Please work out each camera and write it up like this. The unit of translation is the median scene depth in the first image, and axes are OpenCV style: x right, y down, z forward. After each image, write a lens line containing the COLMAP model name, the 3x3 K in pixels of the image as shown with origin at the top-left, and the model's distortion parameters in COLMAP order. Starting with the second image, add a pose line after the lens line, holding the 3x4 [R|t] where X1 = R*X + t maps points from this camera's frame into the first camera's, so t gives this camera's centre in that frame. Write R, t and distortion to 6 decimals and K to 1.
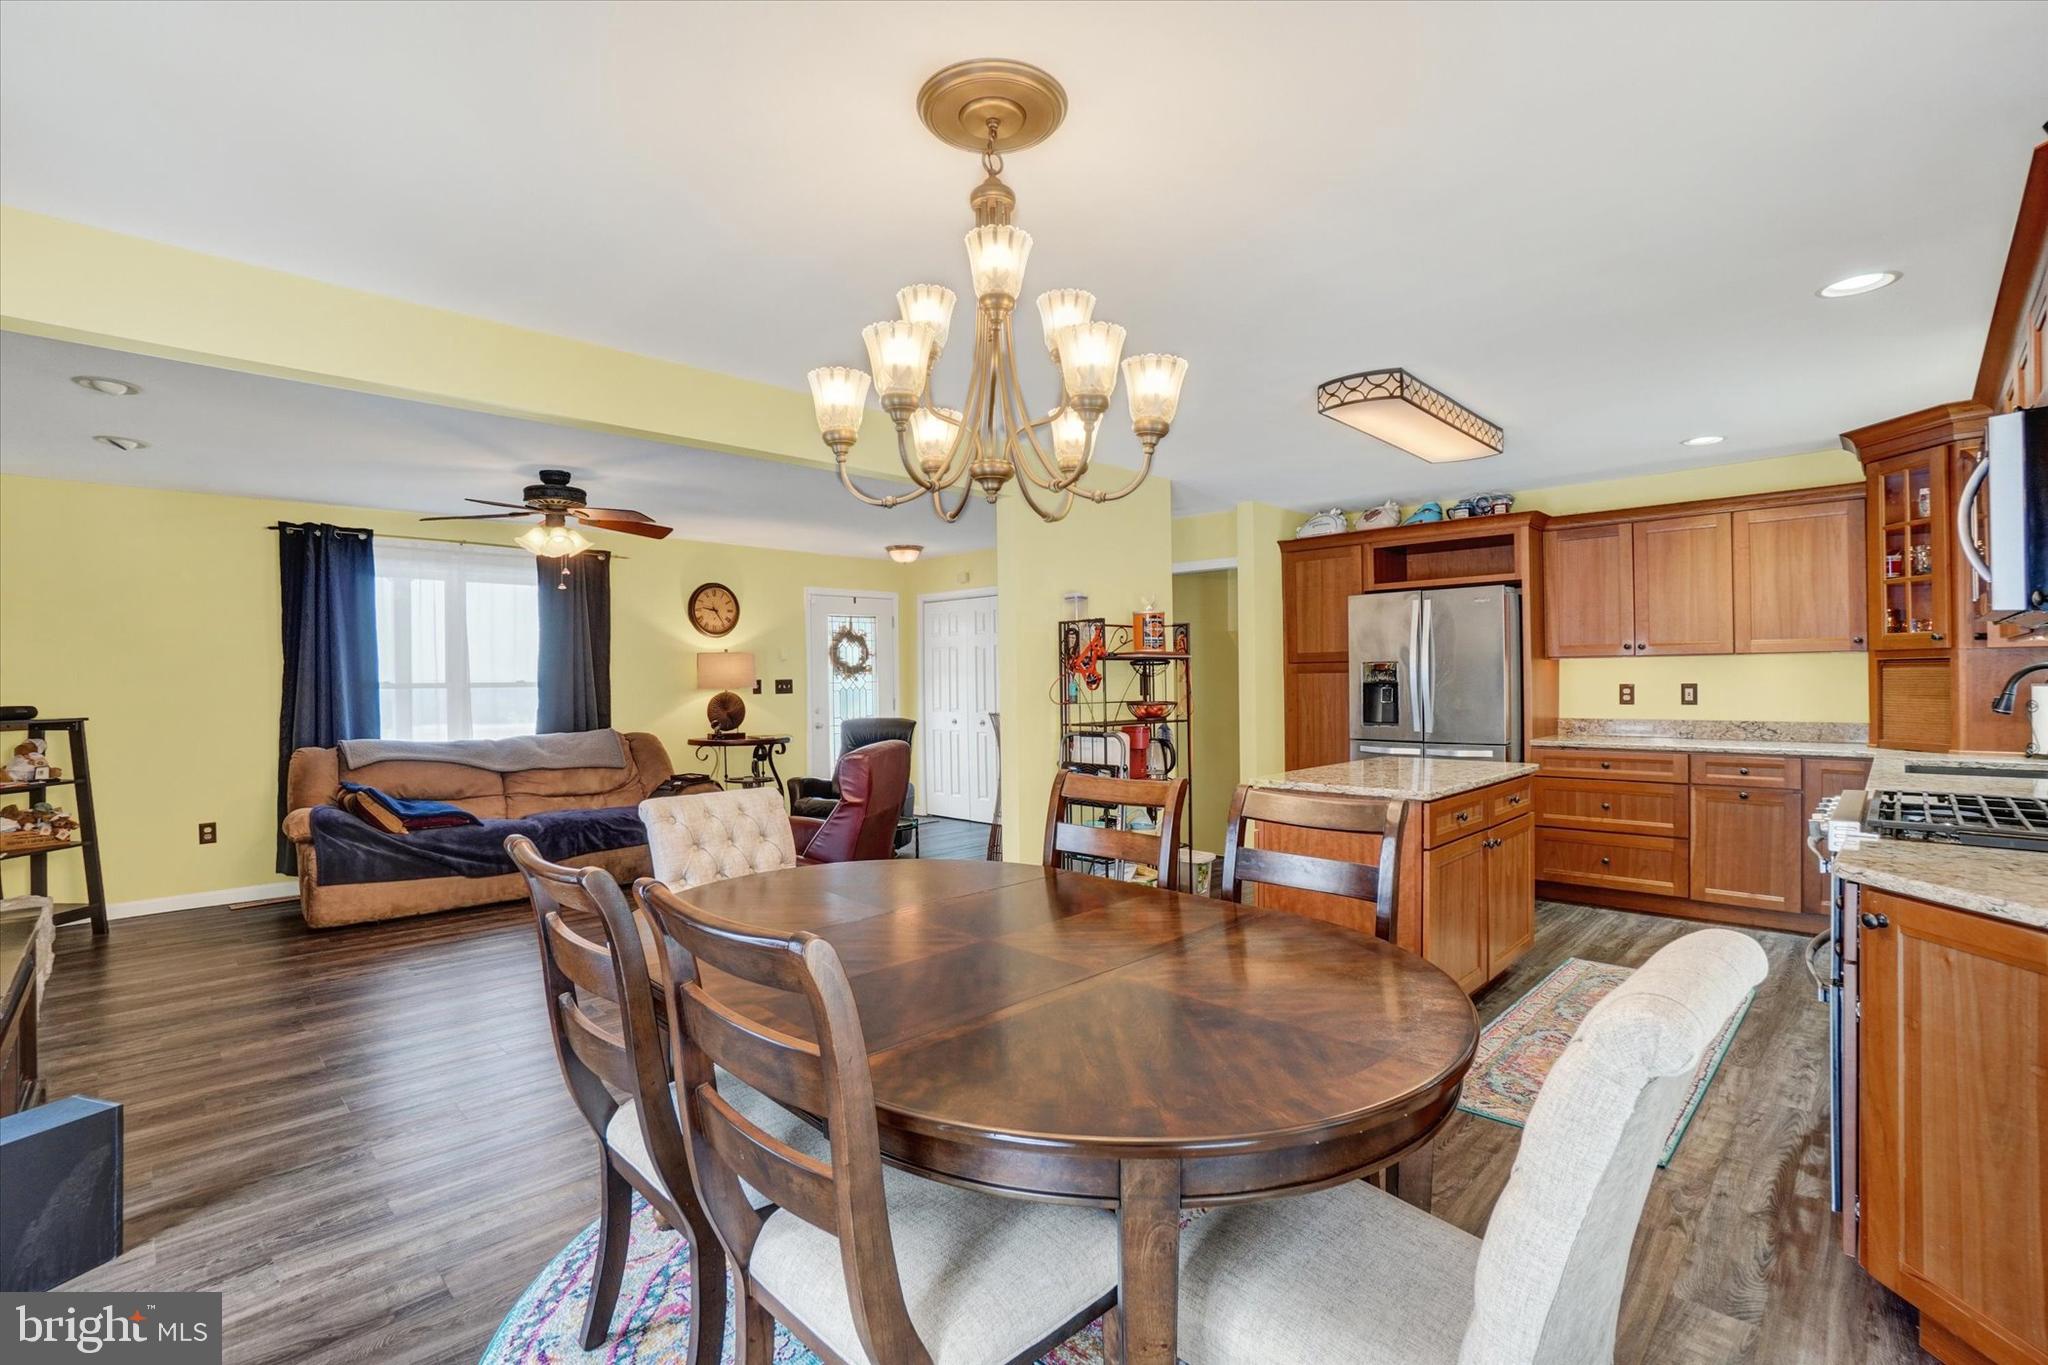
lens RADIAL K [[909.1, 0, 1005.4], [0, 909.1, 682.5], [0, 0, 1]] dist [-0.069473, 0.019547]
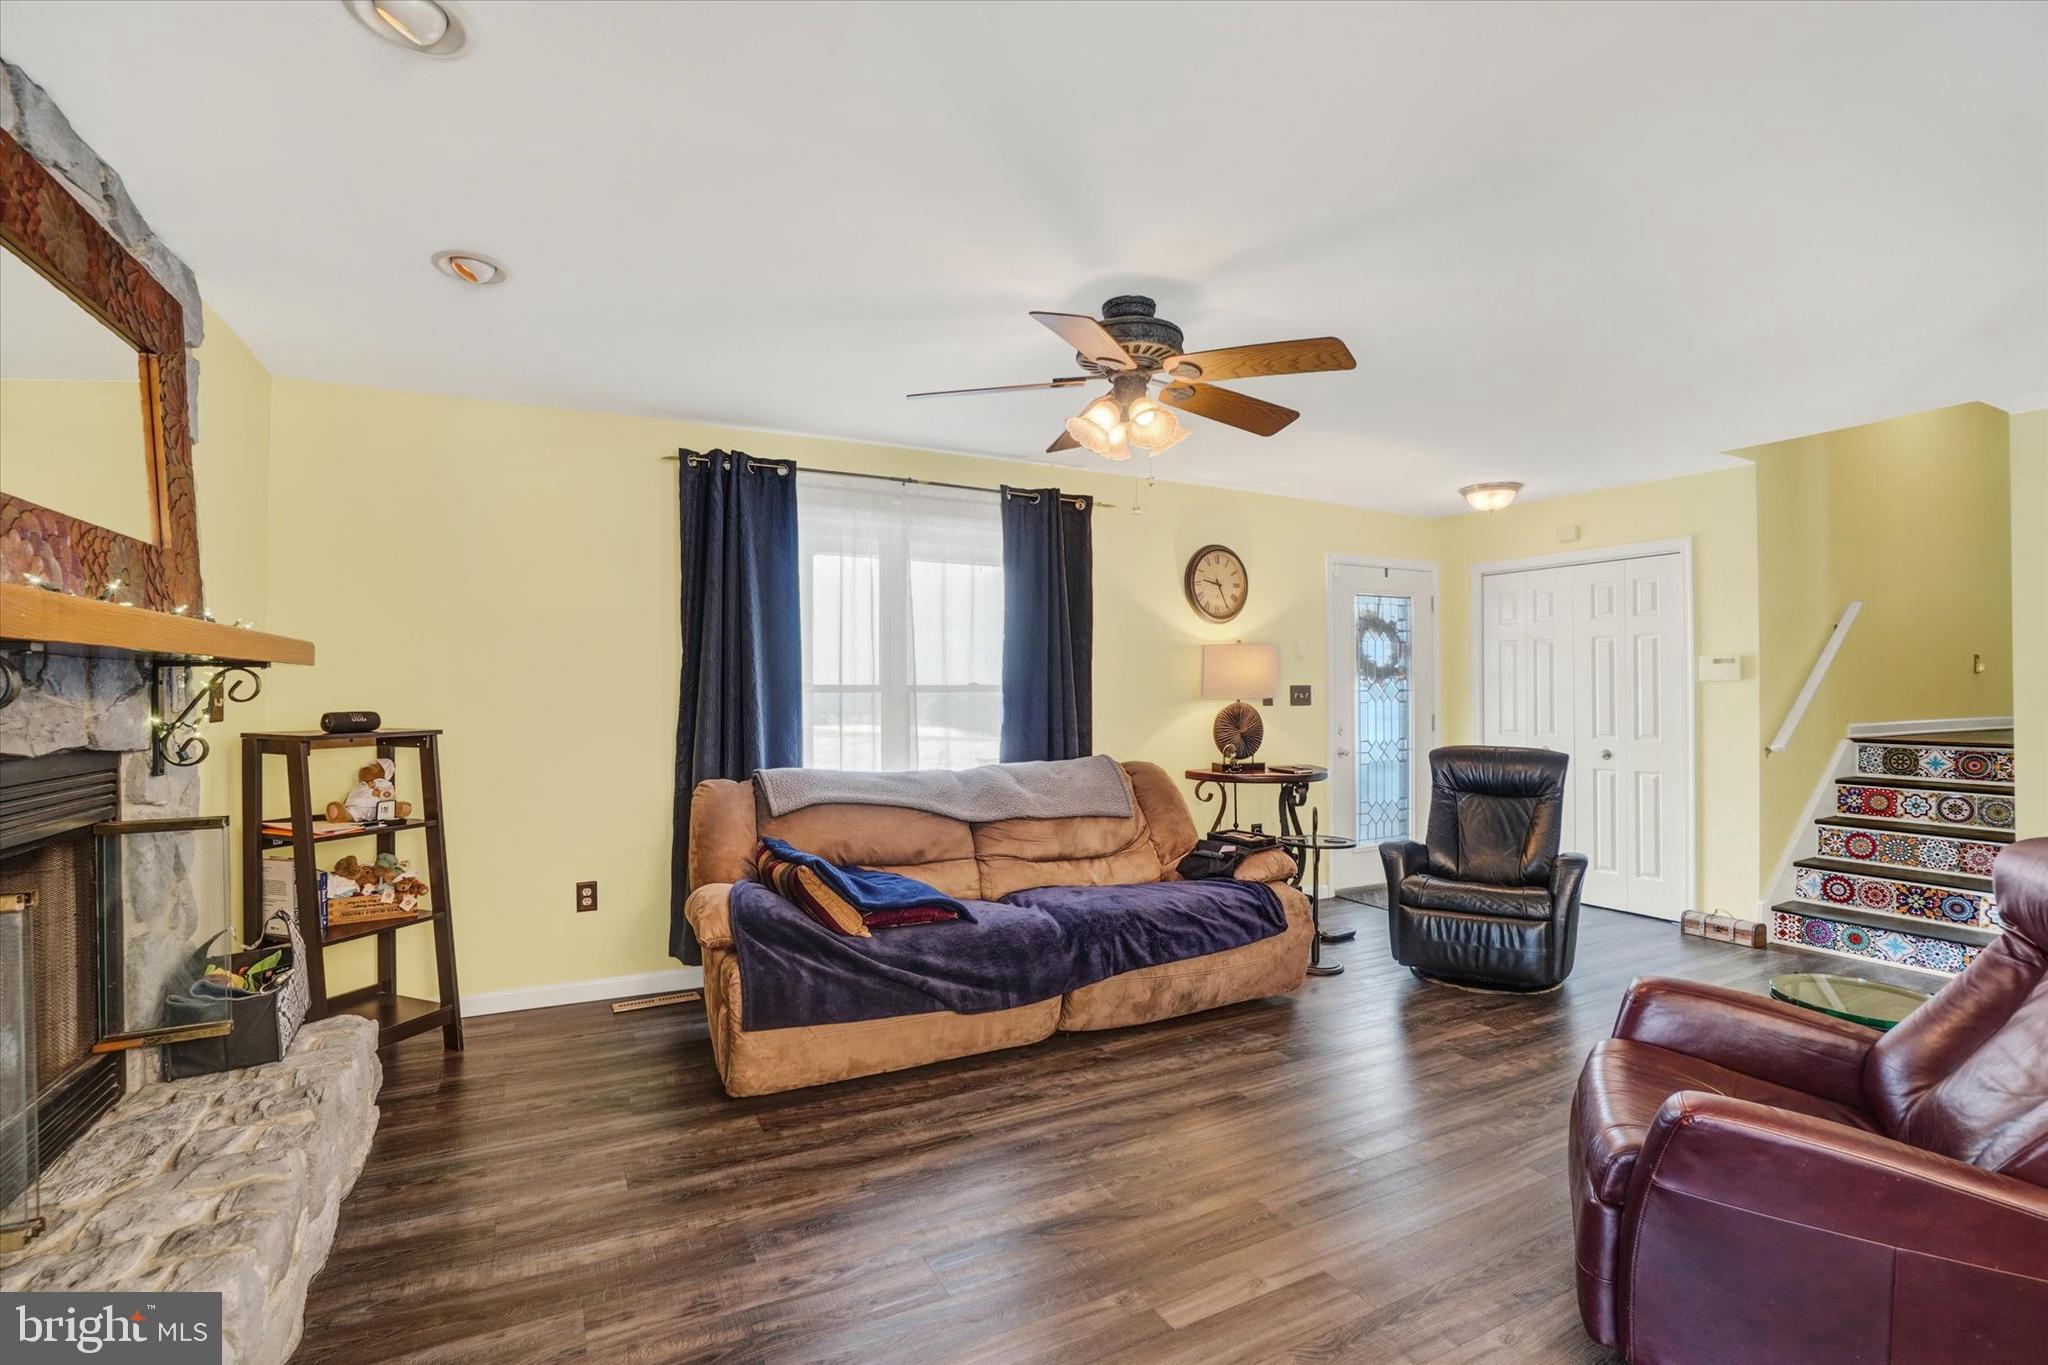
lens RADIAL K [[909.1, 0, 1005.4], [0, 909.1, 682.5], [0, 0, 1]] dist [-0.069473, 0.019547]
pose [[0.949914, 0.005760, -0.312459, -0.418012], [-0.009169, 0.999913, -0.009442, 0.005549], [0.312378, 0.011834, 0.949884, 0.467461]]
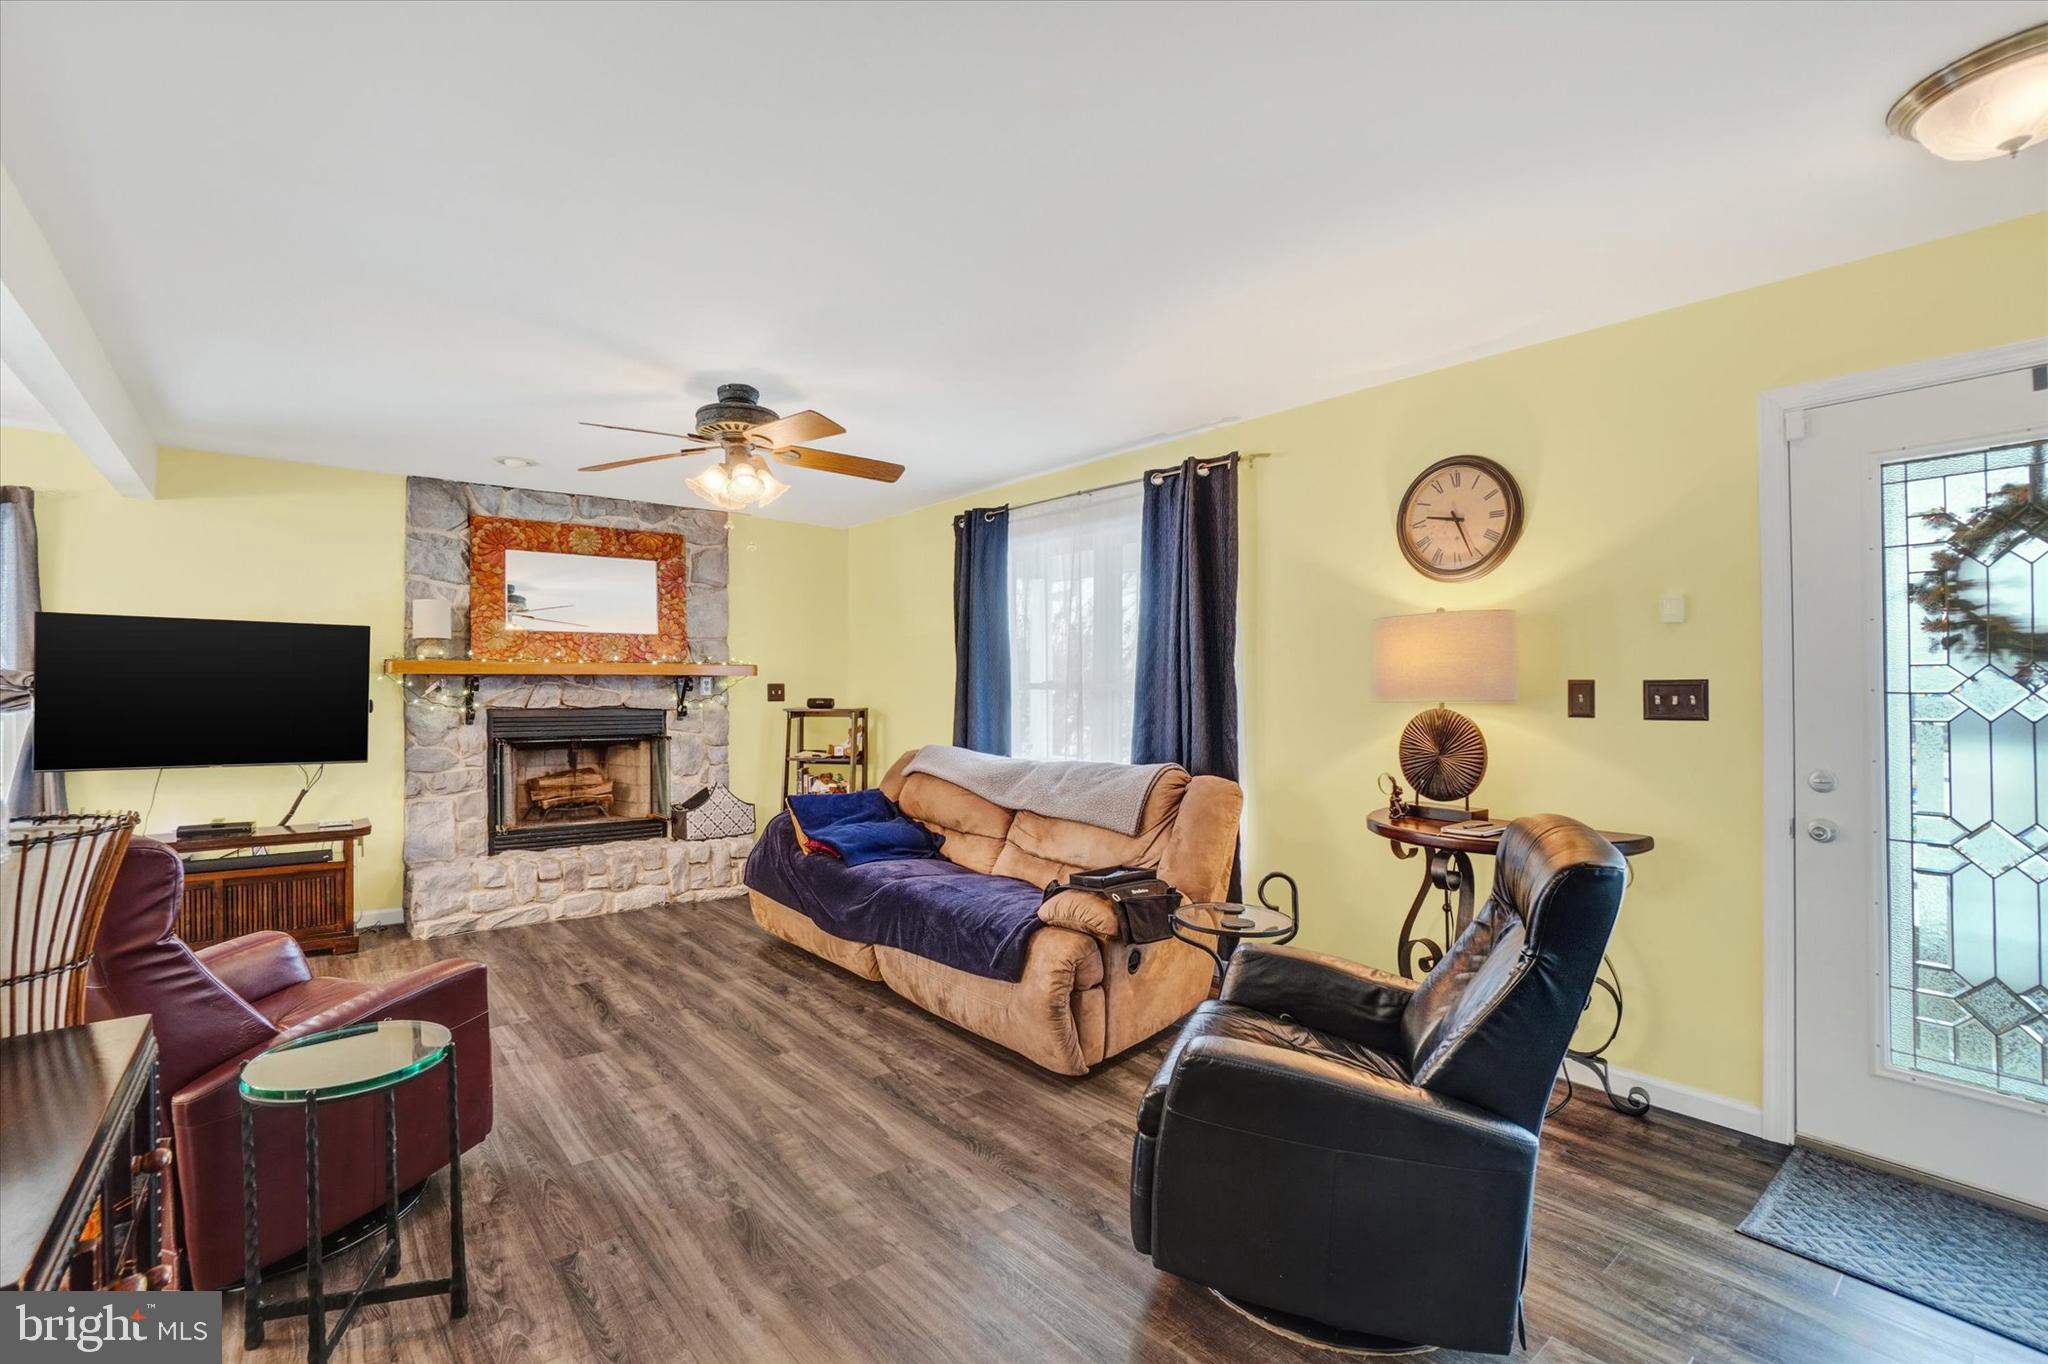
lens RADIAL K [[909.1, 0, 1005.4], [0, 909.1, 682.0], [0, 0, 1]] dist [-0.069473, 0.019547]
pose [[-0.090628, 0.007832, -0.995854, 0.203707], [-0.000586, 0.999968, 0.007917, -0.008483], [0.995885, 0.001301, -0.090621, 1.326020]]
